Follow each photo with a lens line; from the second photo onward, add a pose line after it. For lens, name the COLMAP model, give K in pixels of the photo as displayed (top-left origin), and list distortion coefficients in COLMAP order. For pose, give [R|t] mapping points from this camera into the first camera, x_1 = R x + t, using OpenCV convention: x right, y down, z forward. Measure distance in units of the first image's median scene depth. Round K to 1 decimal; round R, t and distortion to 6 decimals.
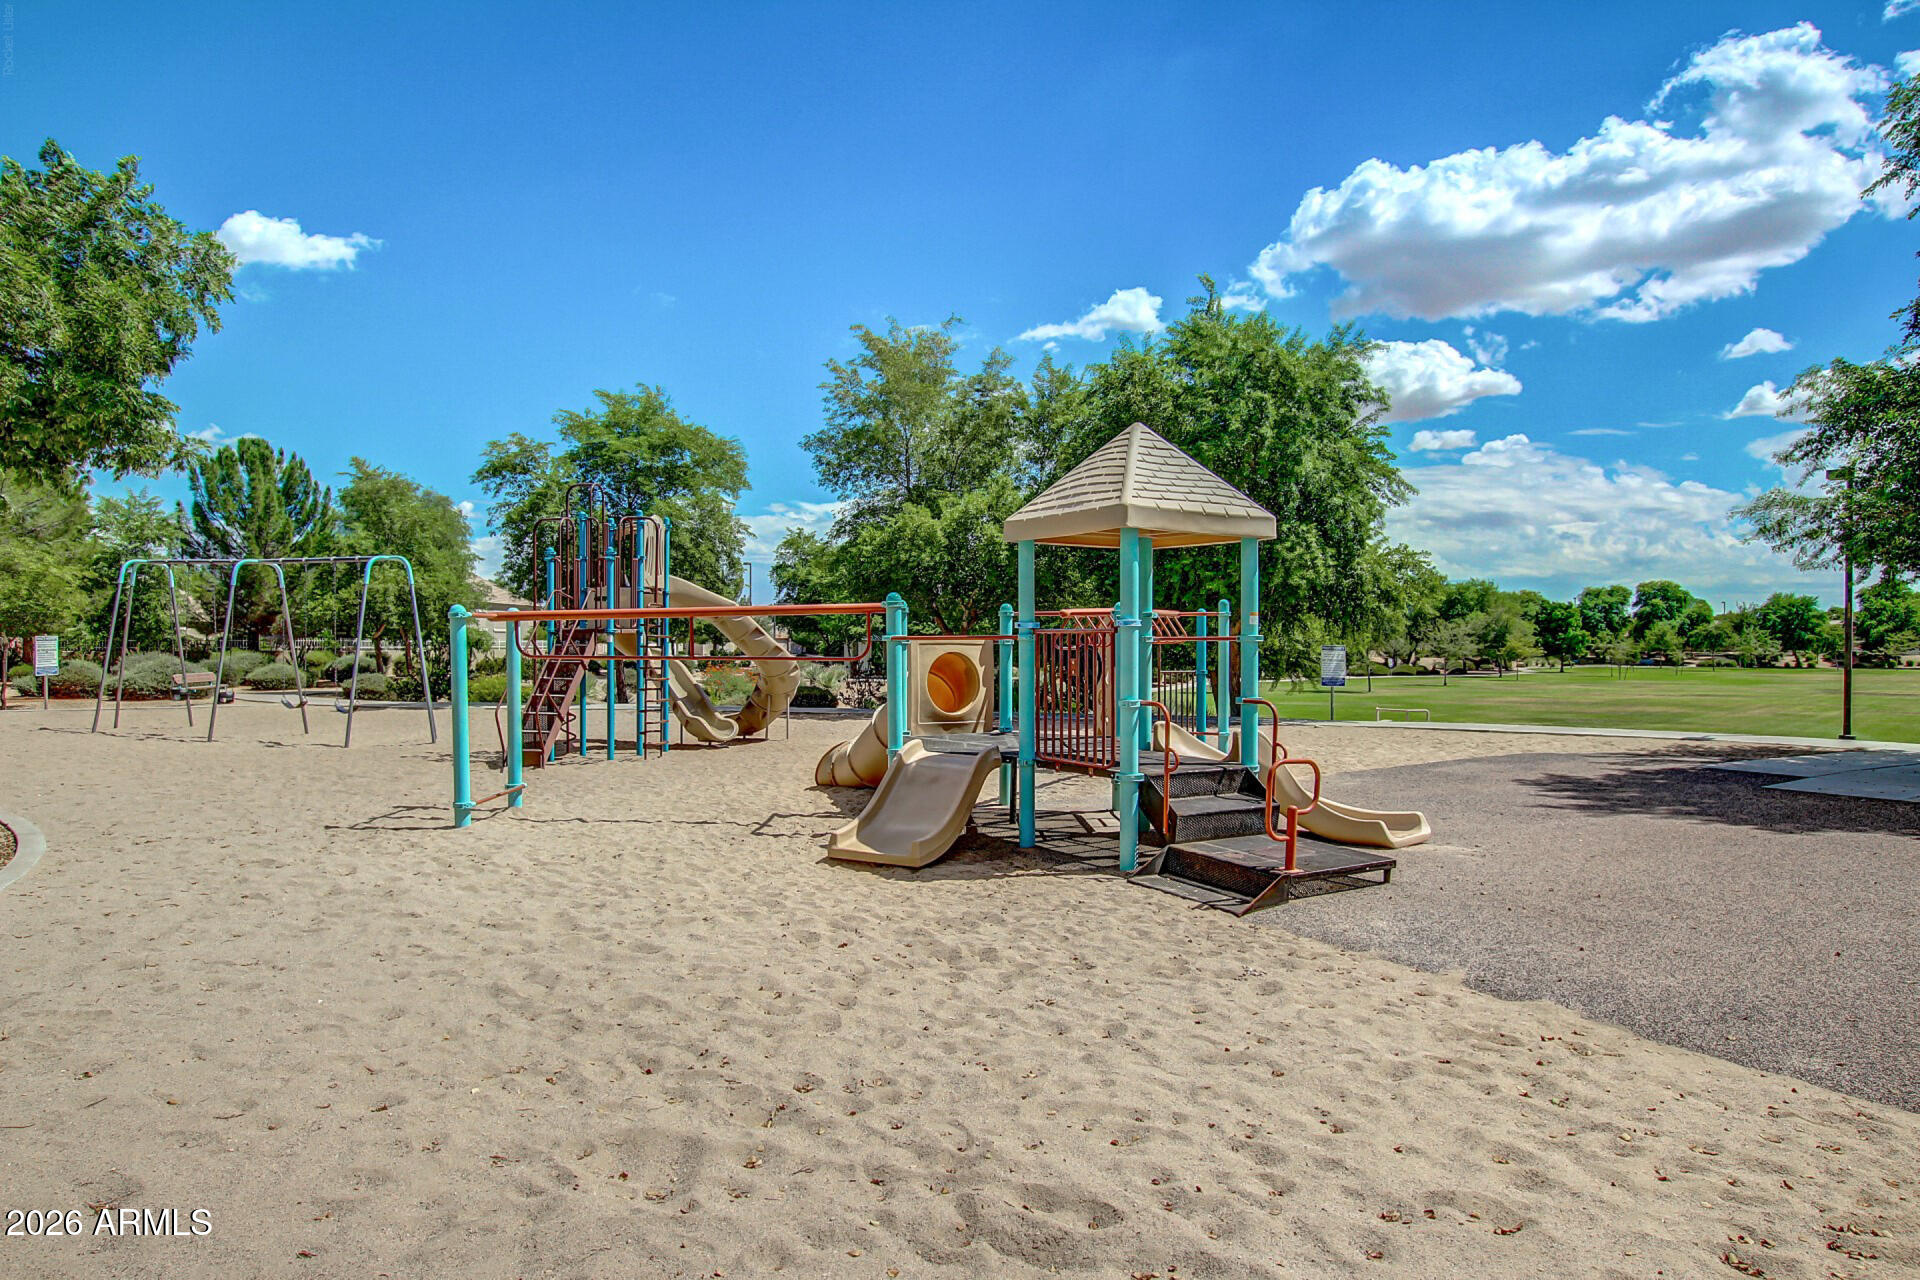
lens RADIAL K [[1060.5, 0, 960.8], [0, 1060.5, 669.5], [0, 0, 1]] dist [0.001446, 0.000301]
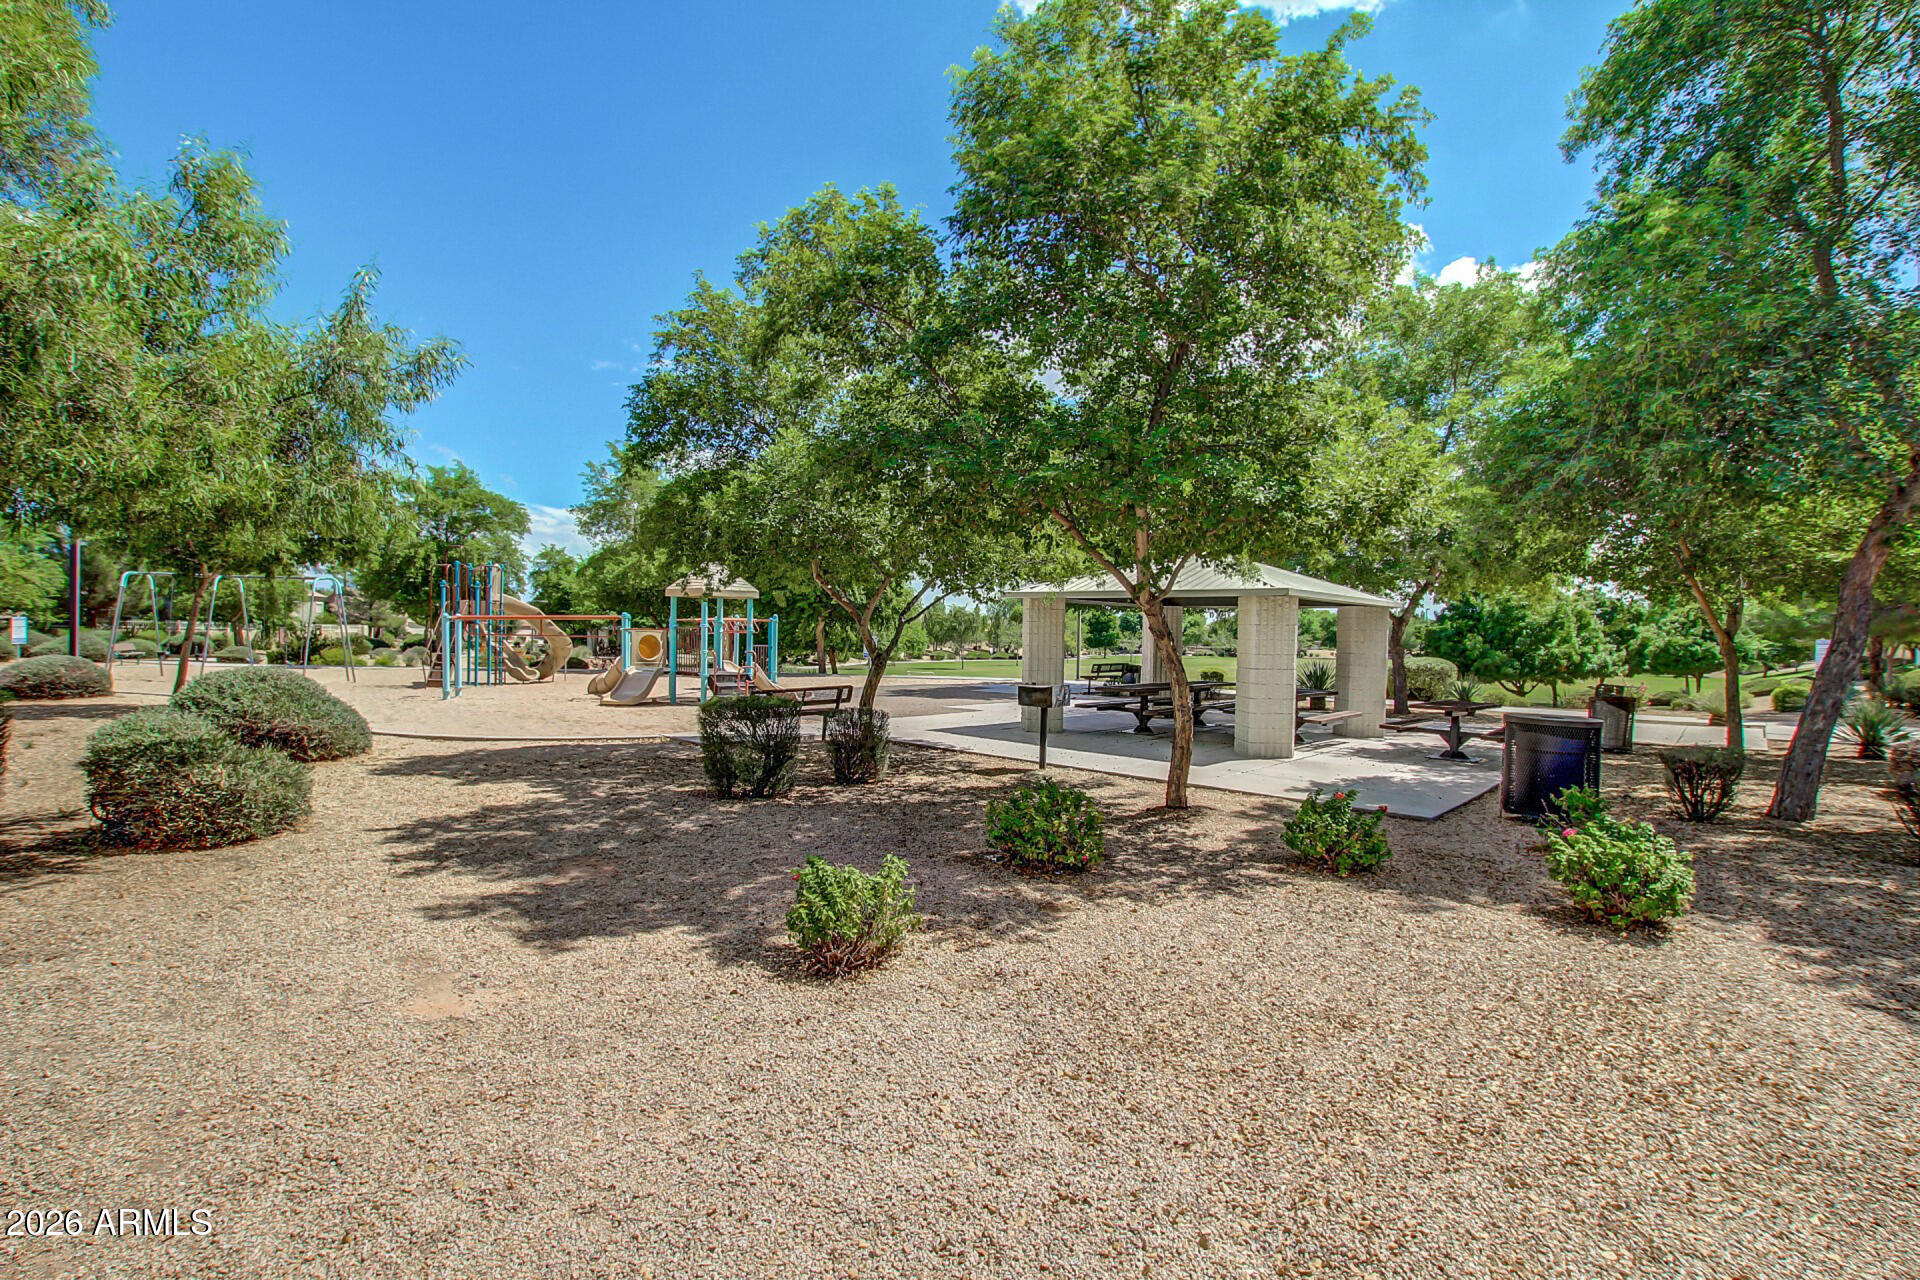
lens RADIAL K [[938.9, 0, 960.0], [0, 938.9, 640.0], [0, 0, 1]] dist [-0.000957, -0.000094]
pose [[0.961098, 0.014266, 0.275840, 0.011814], [-0.009036, 0.999755, -0.020225, 0.004698], [-0.276061, 0.016946, 0.960991, -0.185393]]
